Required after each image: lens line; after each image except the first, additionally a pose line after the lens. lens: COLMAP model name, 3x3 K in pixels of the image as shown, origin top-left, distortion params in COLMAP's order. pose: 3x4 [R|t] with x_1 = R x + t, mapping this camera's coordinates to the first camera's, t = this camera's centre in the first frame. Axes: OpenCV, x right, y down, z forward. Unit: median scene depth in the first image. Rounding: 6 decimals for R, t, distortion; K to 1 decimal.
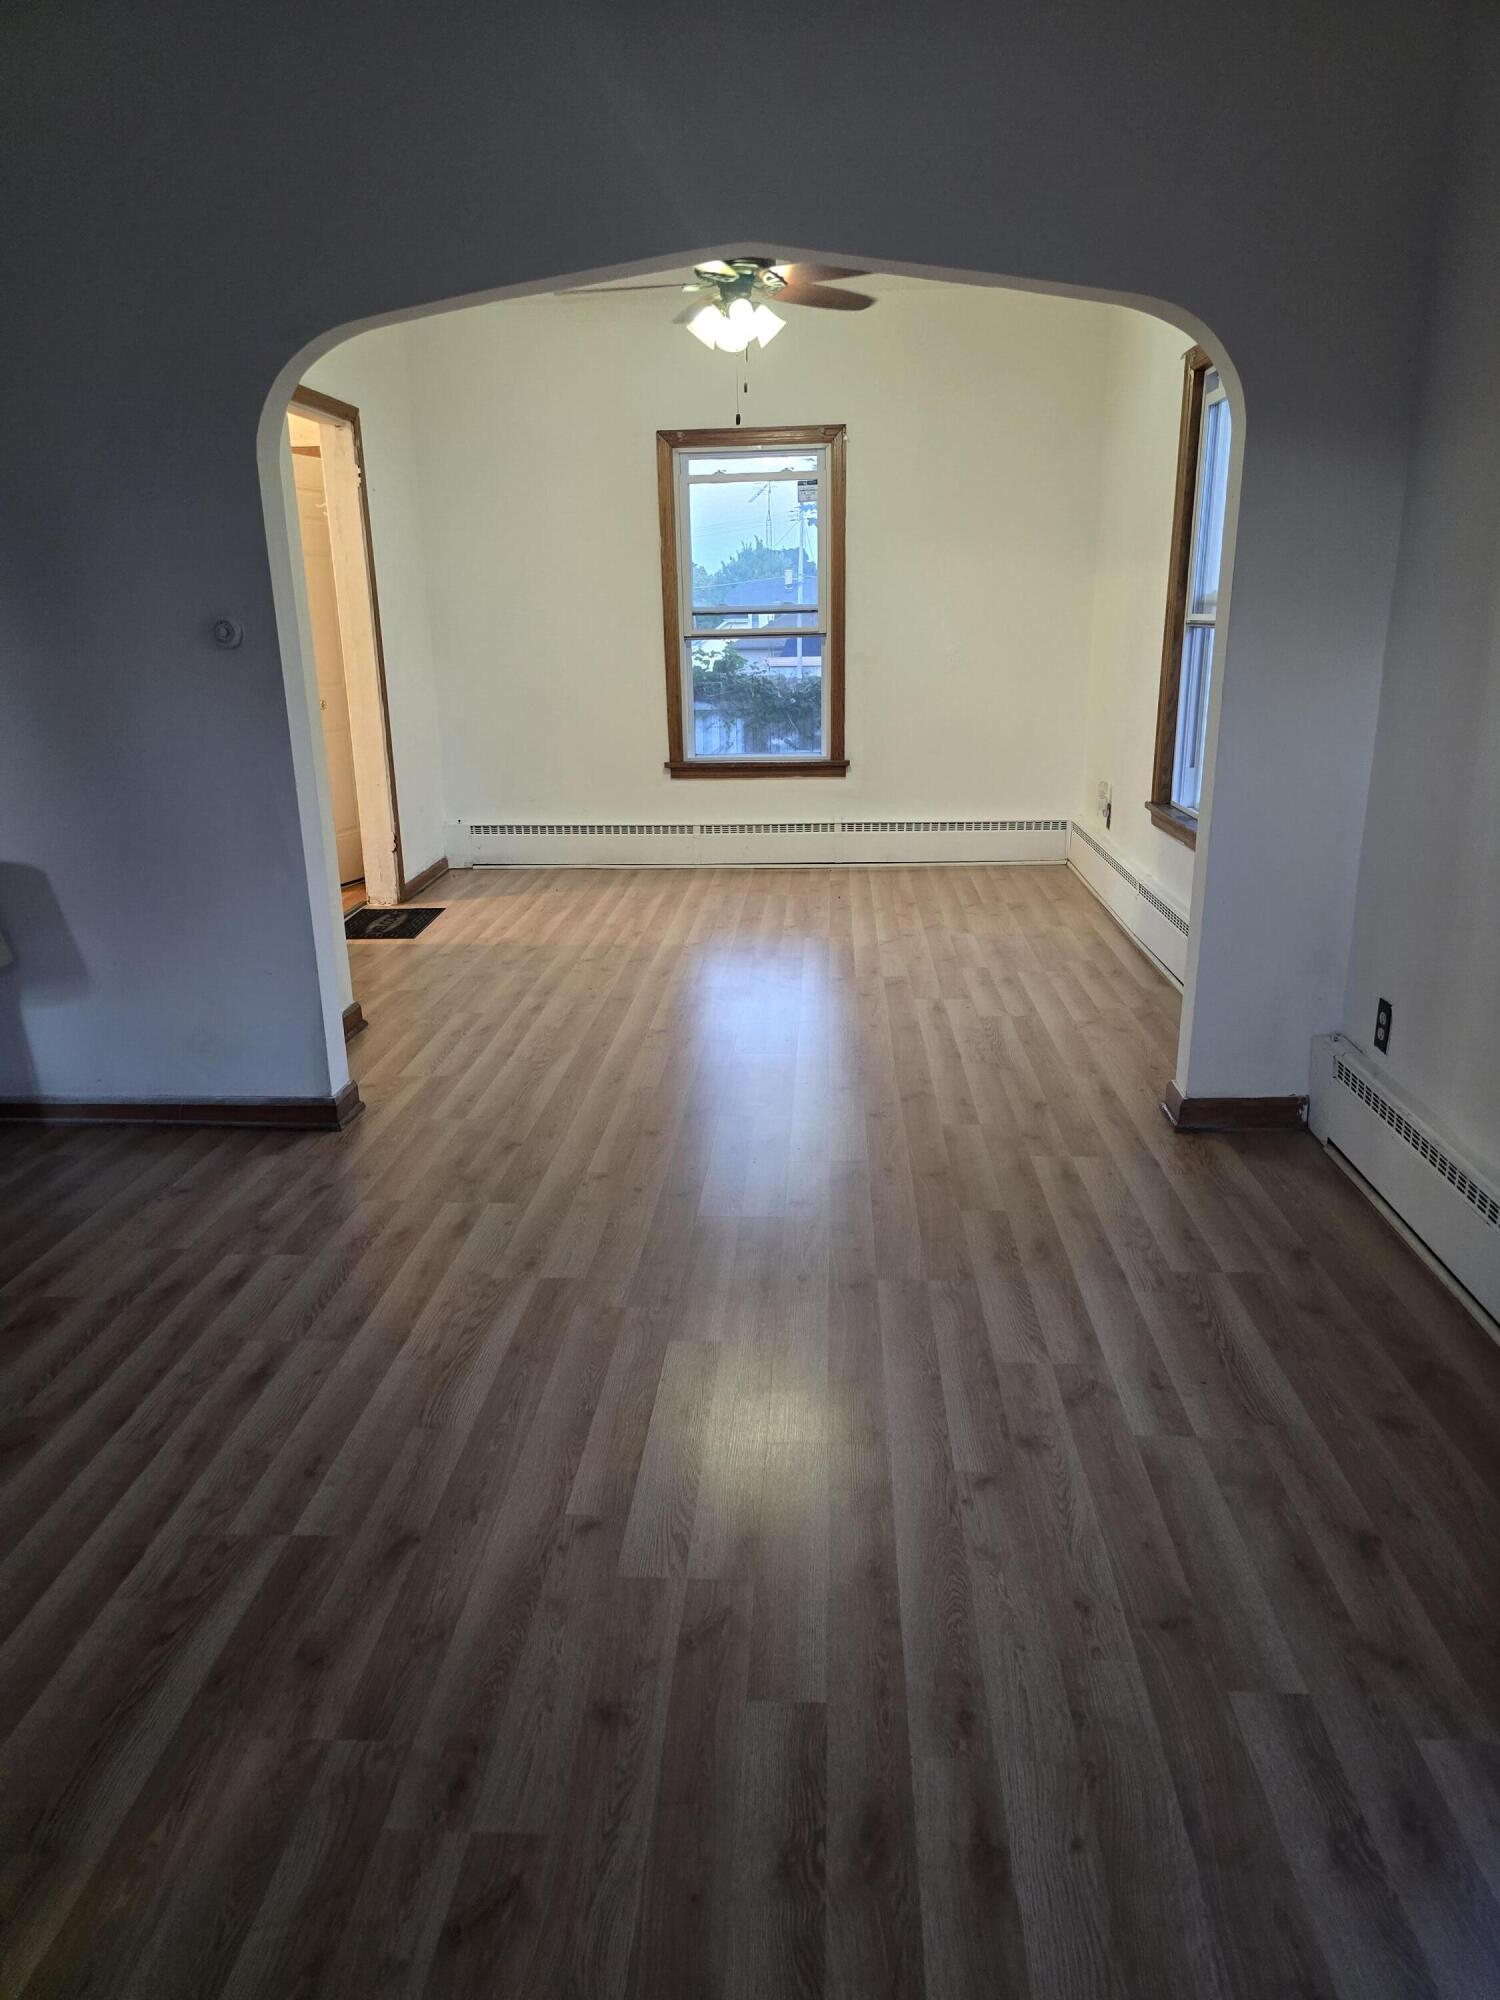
lens RADIAL K [[1349.5, 0, 746.0], [0, 1349.5, 1008.6], [0, 0, 1]] dist [0.065799, -0.058218]
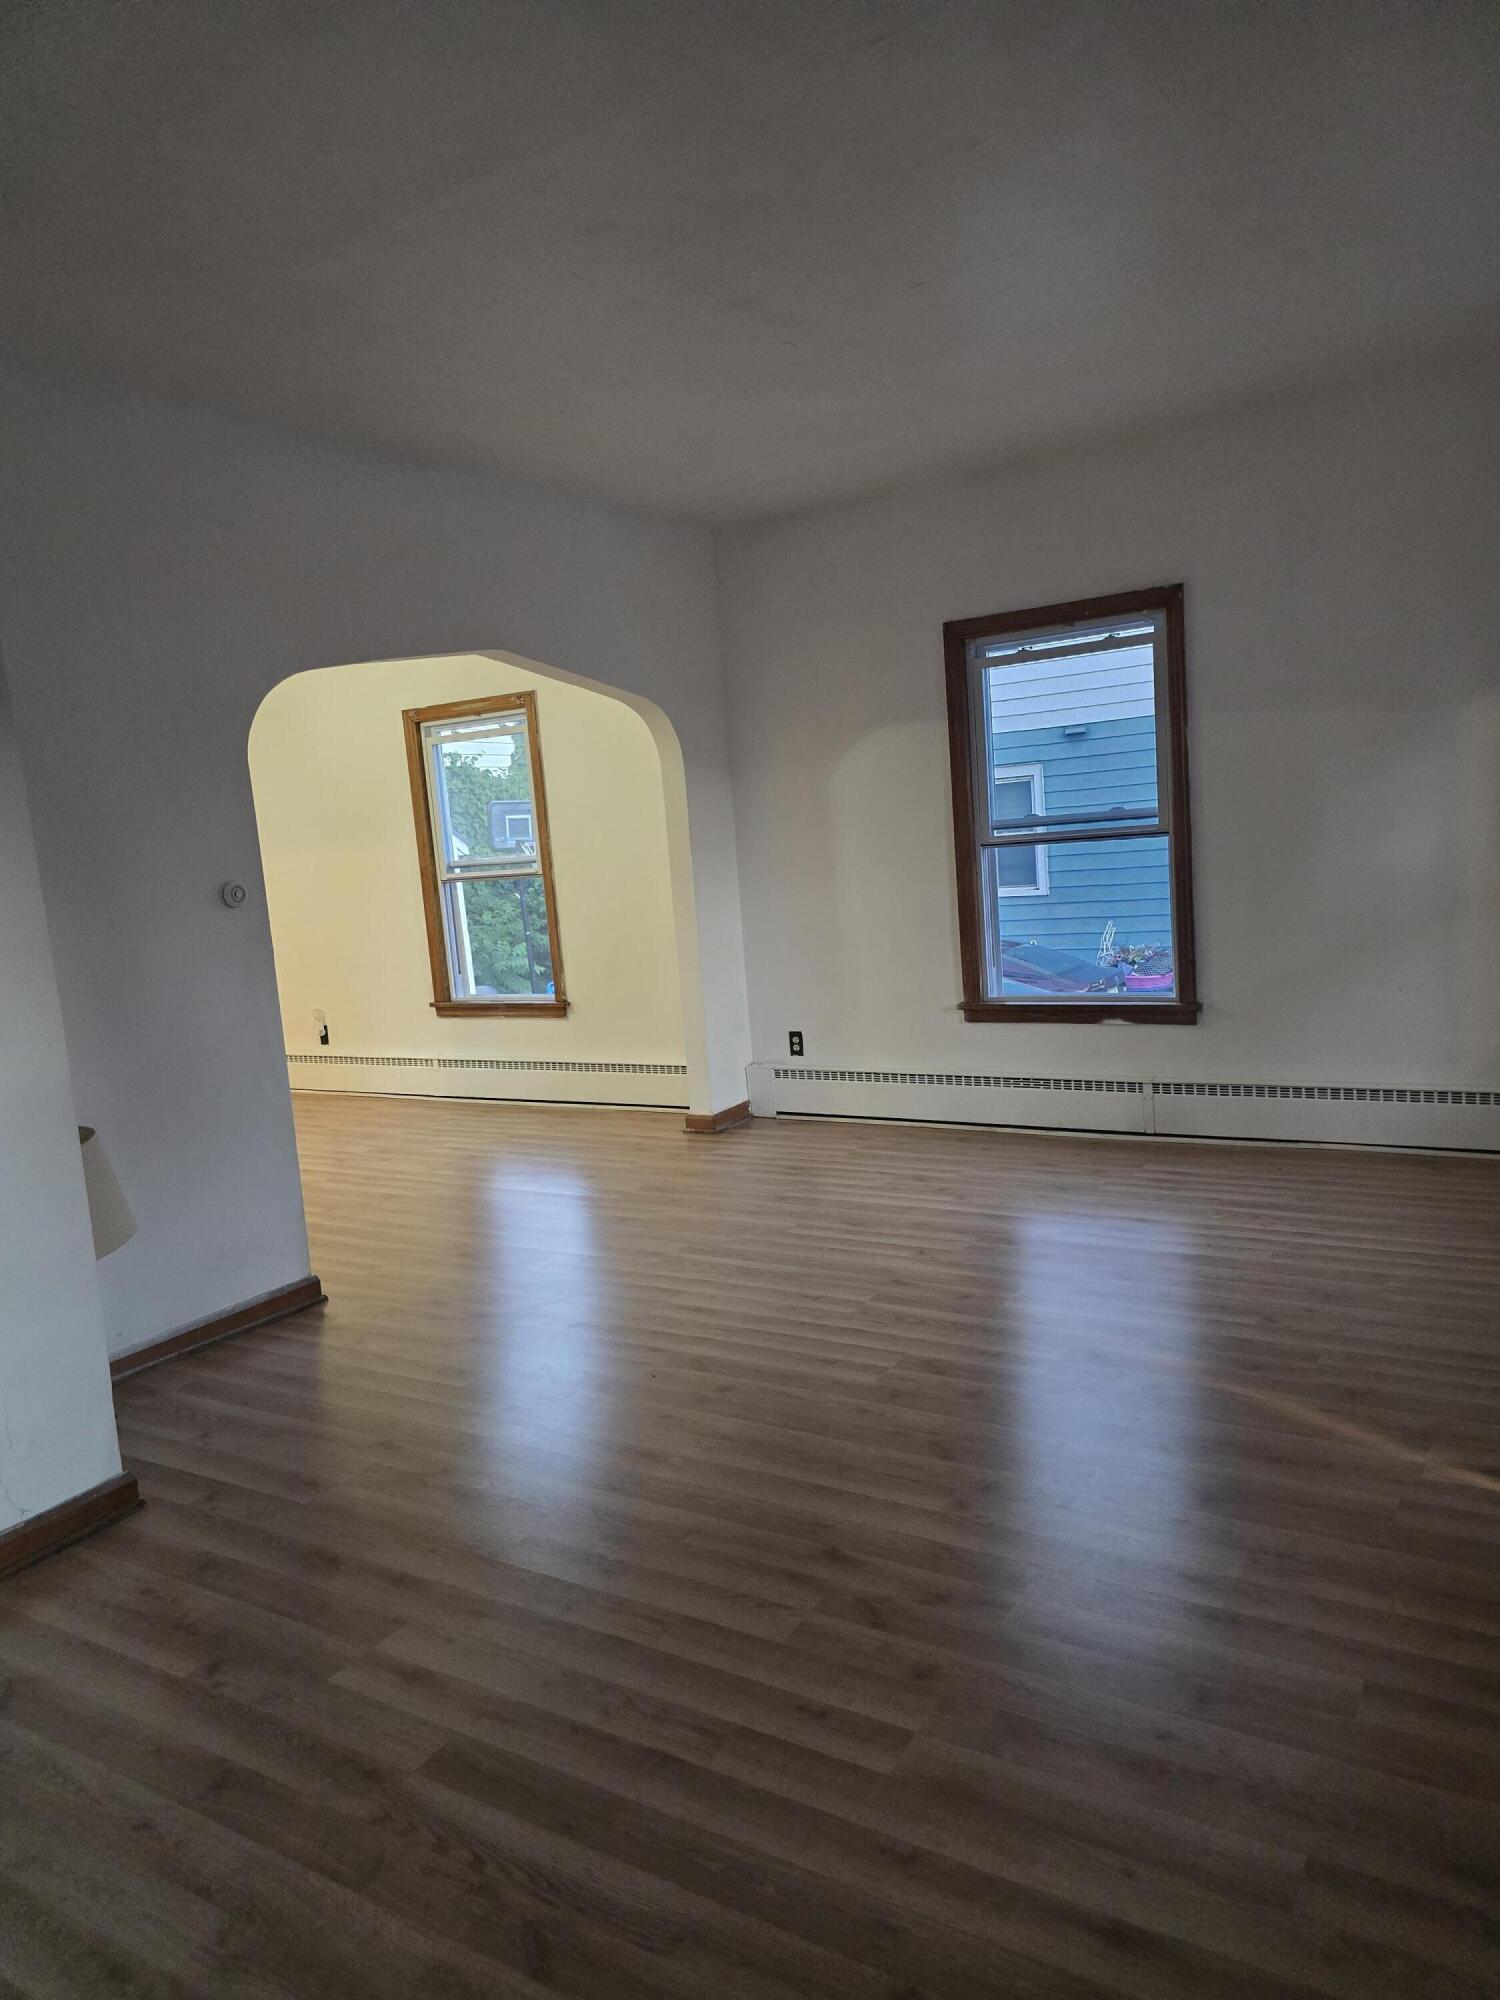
lens RADIAL K [[1349.5, 0, 746.0], [0, 1349.5, 1008.6], [0, 0, 1]] dist [0.065799, -0.058218]
pose [[0.476925, -0.130326, 0.869228, -1.573664], [0.315261, 0.948506, -0.030763, 0.002080], [-0.820459, 0.288705, 0.493453, 0.068989]]
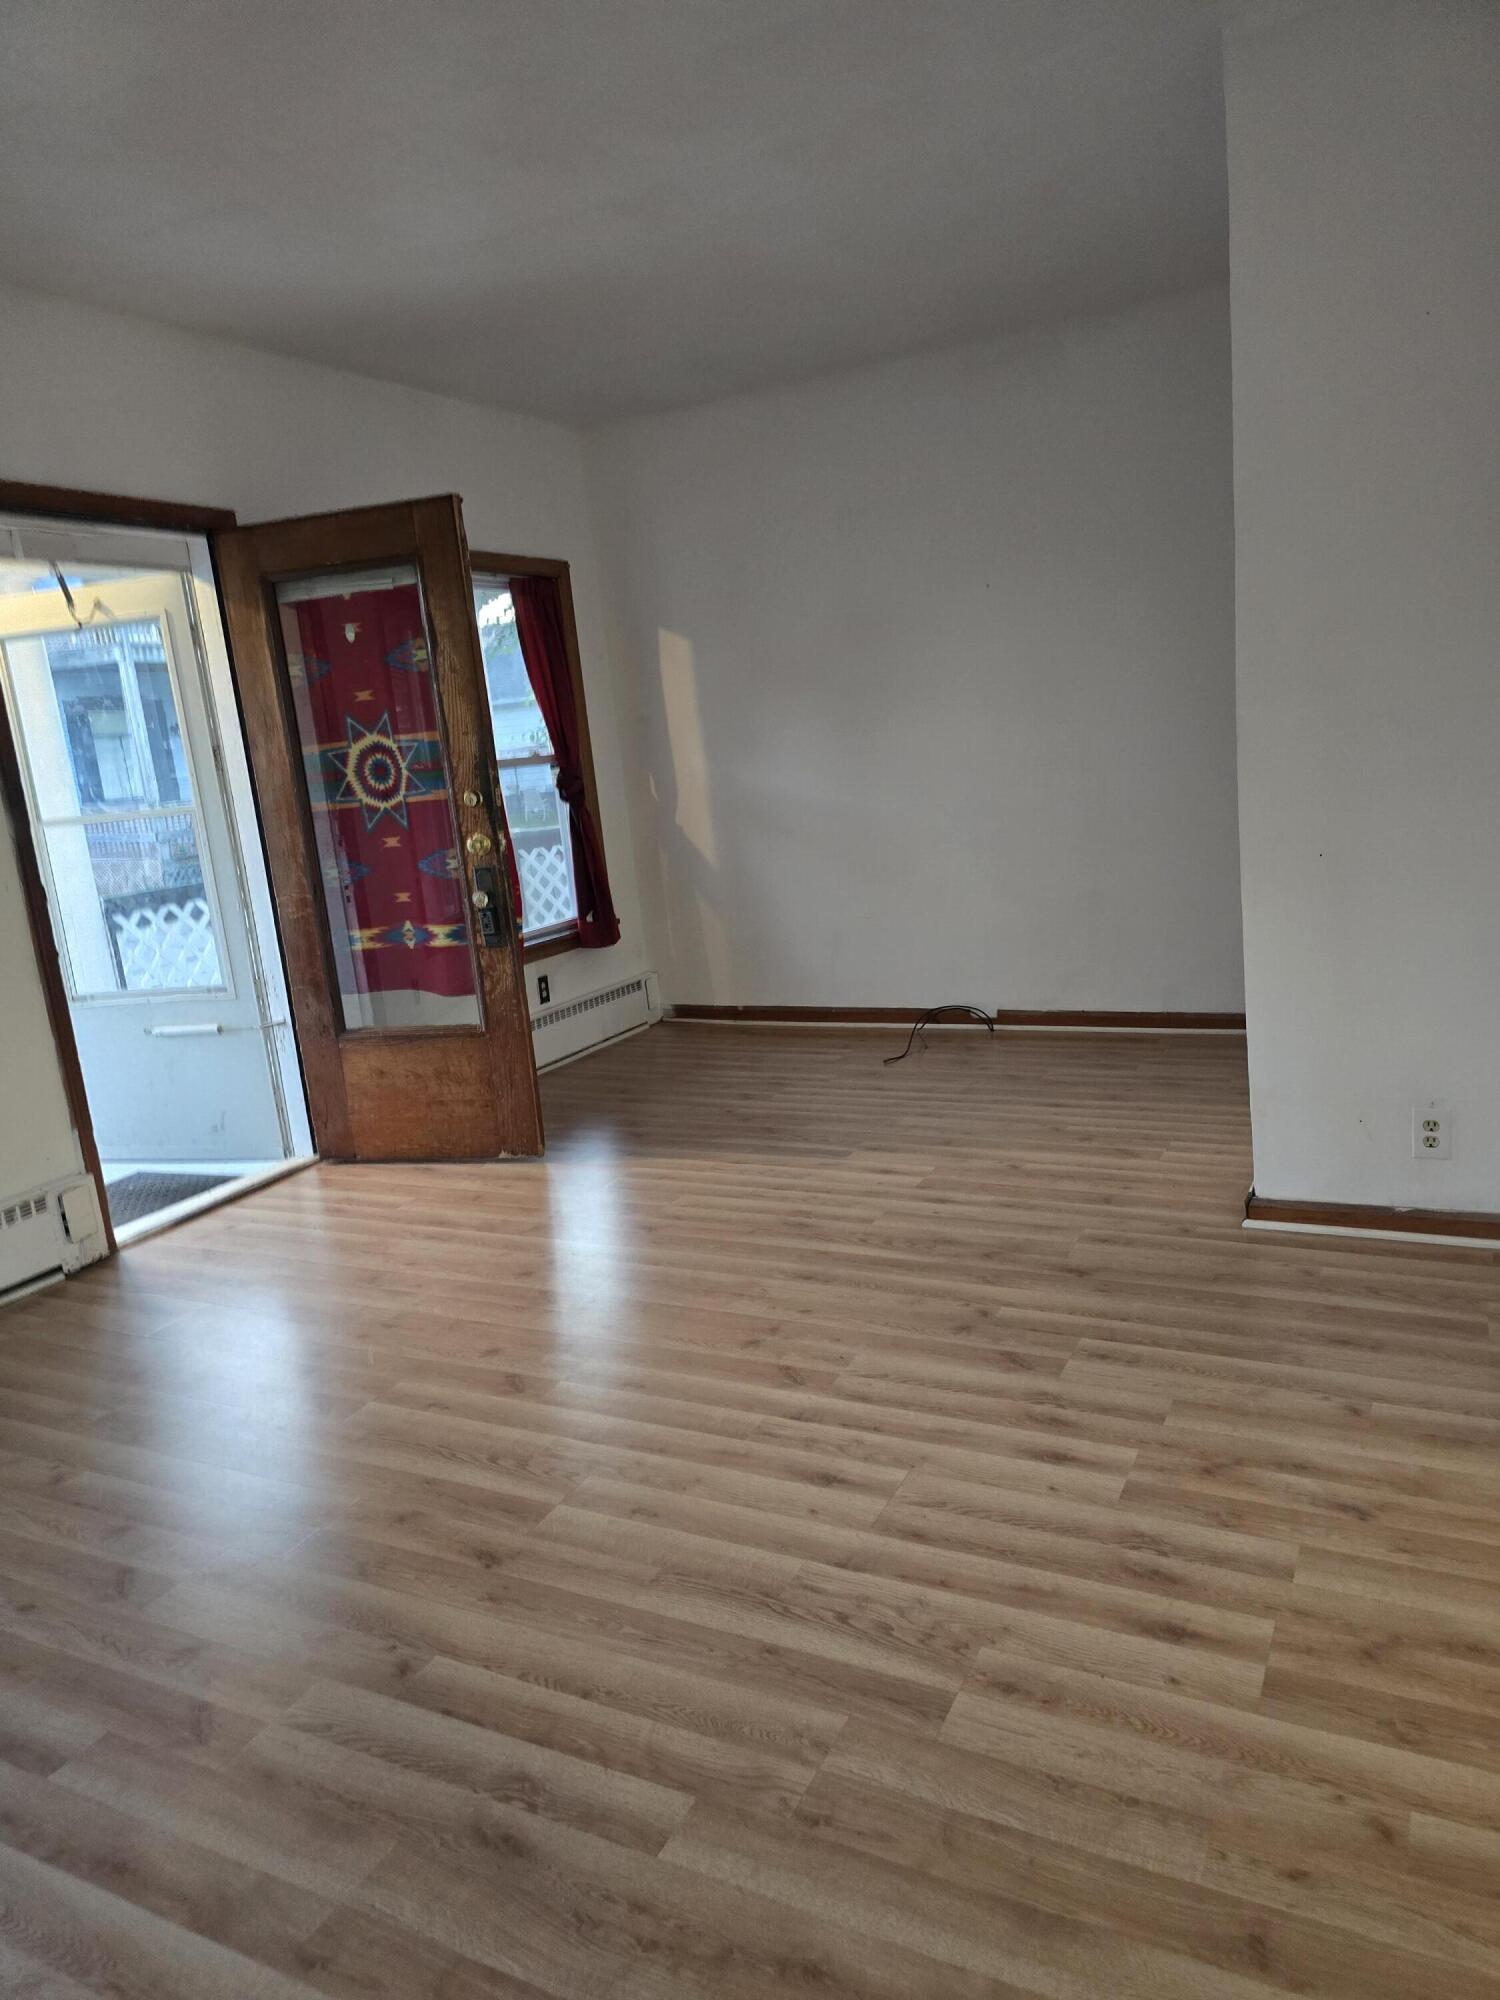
lens RADIAL K [[1349.5, 0, 746.0], [0, 1349.5, 1008.6], [0, 0, 1]] dist [0.065799, -0.058218]
pose [[-0.395832, 0.239265, -0.886606, 0.434852], [-0.158879, 0.933059, 0.322734, -0.338603], [0.904475, 0.268612, -0.331320, 1.120865]]
